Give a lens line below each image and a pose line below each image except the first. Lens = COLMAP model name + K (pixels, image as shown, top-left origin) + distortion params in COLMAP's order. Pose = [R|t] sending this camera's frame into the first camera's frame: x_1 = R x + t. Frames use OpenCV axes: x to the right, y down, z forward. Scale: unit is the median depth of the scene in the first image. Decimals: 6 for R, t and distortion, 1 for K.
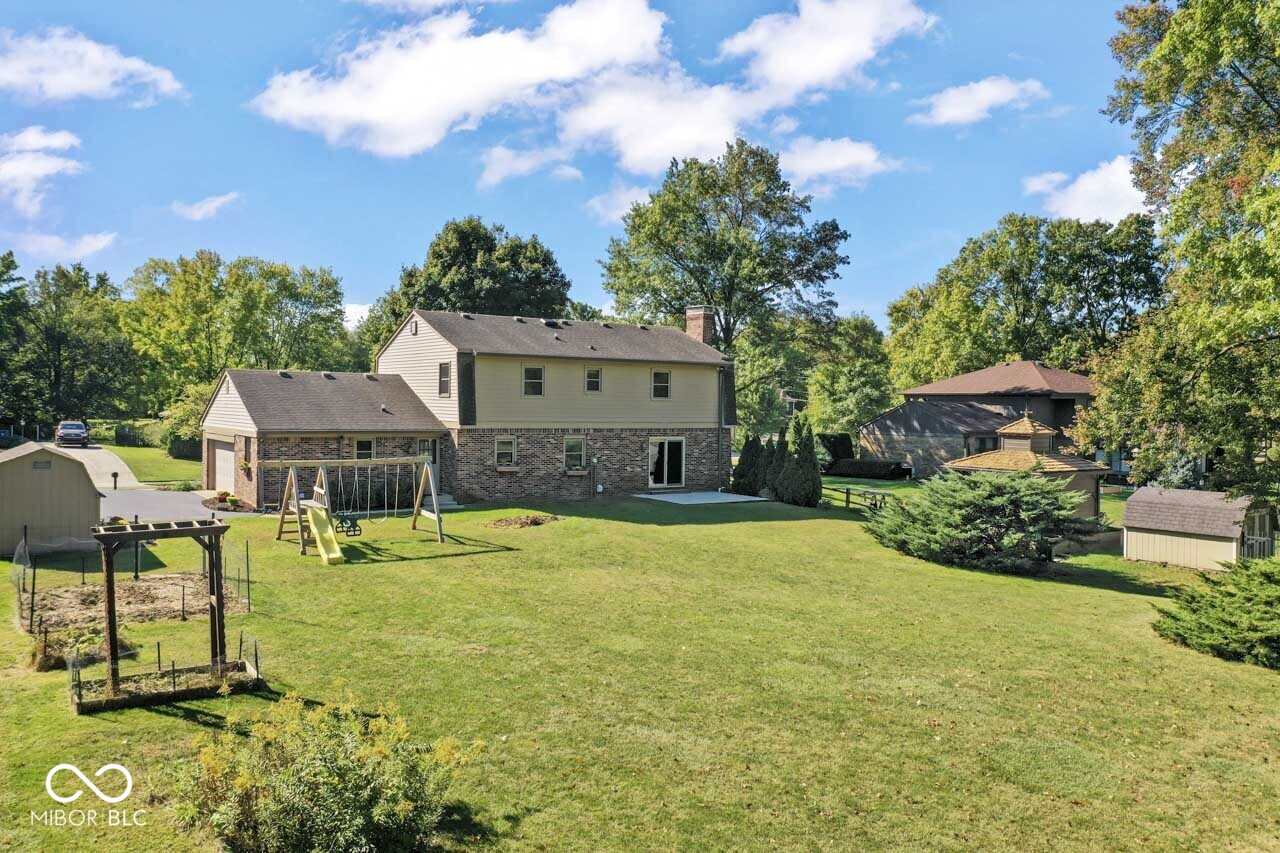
lens RADIAL K [[1015.9, 0, 641.6], [0, 1015.9, 422.0], [0, 0, 1]] dist [-0.010546, -0.002129]
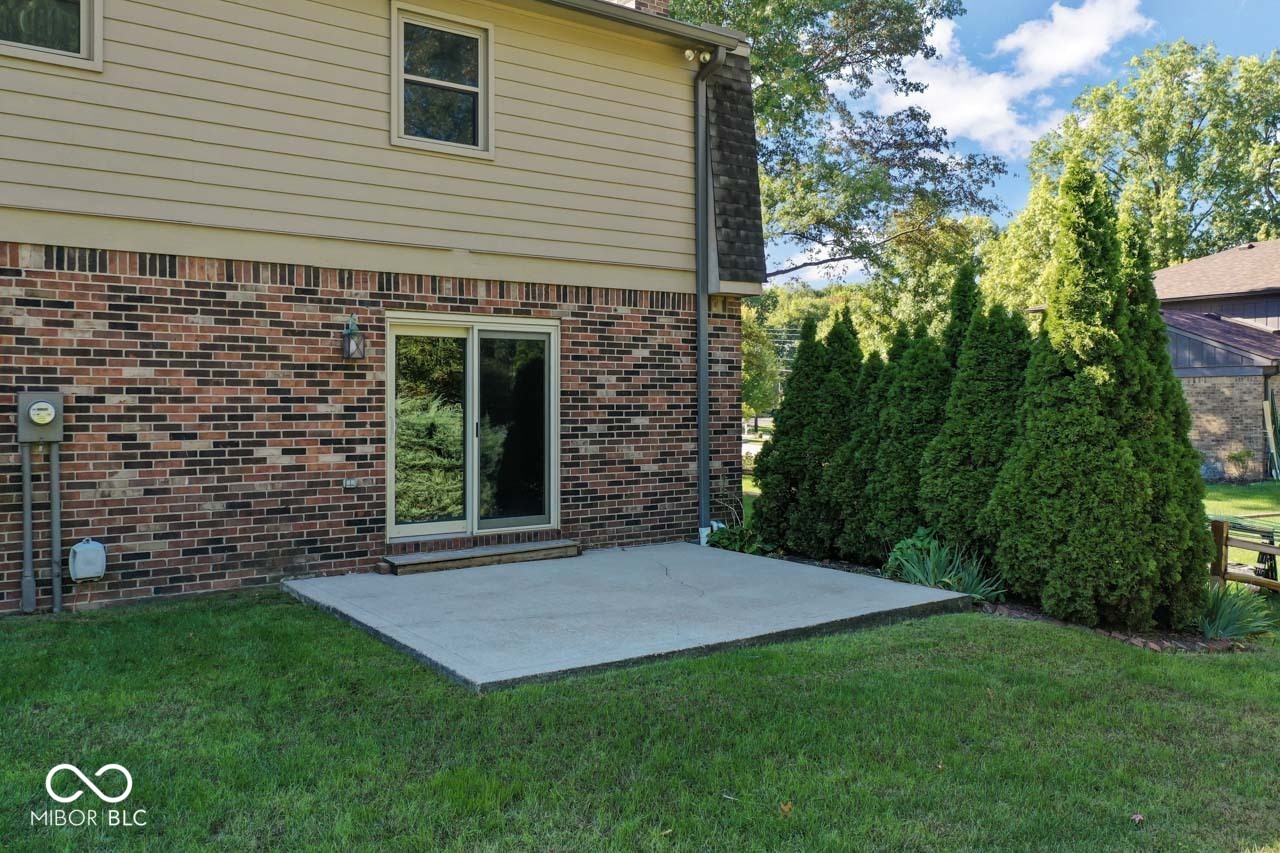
lens RADIAL K [[1015.9, 0, 635.2], [0, 1015.9, 420.7], [0, 0, 1]] dist [-0.010546, -0.002129]
pose [[0.999501, -0.016554, 0.026902, 0.055645], [0.016528, 0.999863, 0.001171, 0.039283], [-0.026918, -0.000726, 0.999637, 0.780716]]
